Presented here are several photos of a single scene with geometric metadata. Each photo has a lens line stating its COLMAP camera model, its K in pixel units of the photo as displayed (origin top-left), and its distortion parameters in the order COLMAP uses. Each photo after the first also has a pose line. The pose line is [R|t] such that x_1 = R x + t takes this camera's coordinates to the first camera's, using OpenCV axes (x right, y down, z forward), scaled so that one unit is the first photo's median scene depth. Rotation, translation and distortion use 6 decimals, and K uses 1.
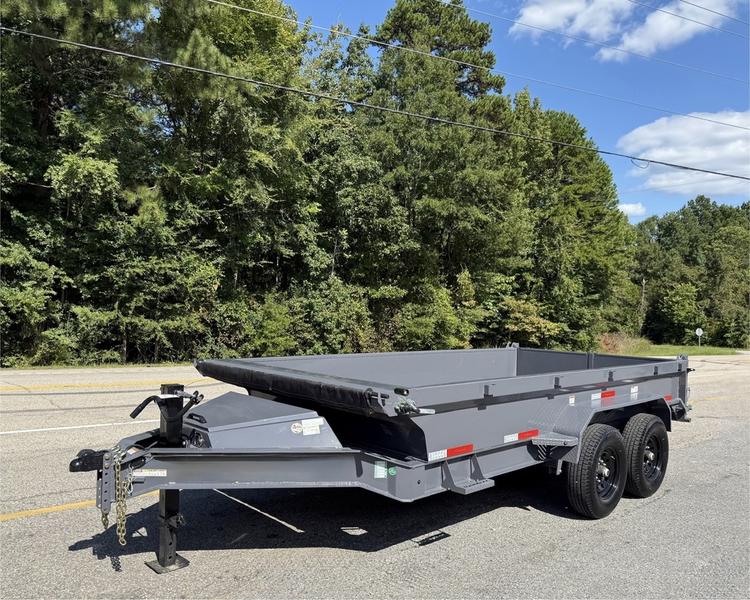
lens RADIAL K [[590.8, 0, 379.9], [0, 590.8, 306.9], [0, 0, 1]] dist [0.036465, -0.015514]
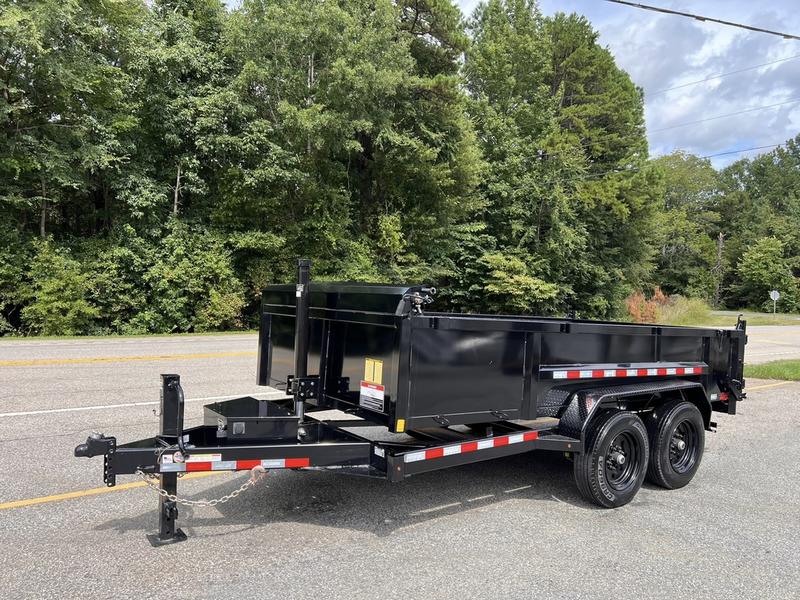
lens RADIAL K [[567.4, 0, 418.2], [0, 567.4, 292.9], [0, 0, 1]] dist [0.011251, -0.010727]
pose [[0.989423, -0.000155, -0.145056, 0.339436], [0.005541, 0.999310, 0.036728, 0.016139], [0.144950, -0.037143, 0.988742, 0.343840]]
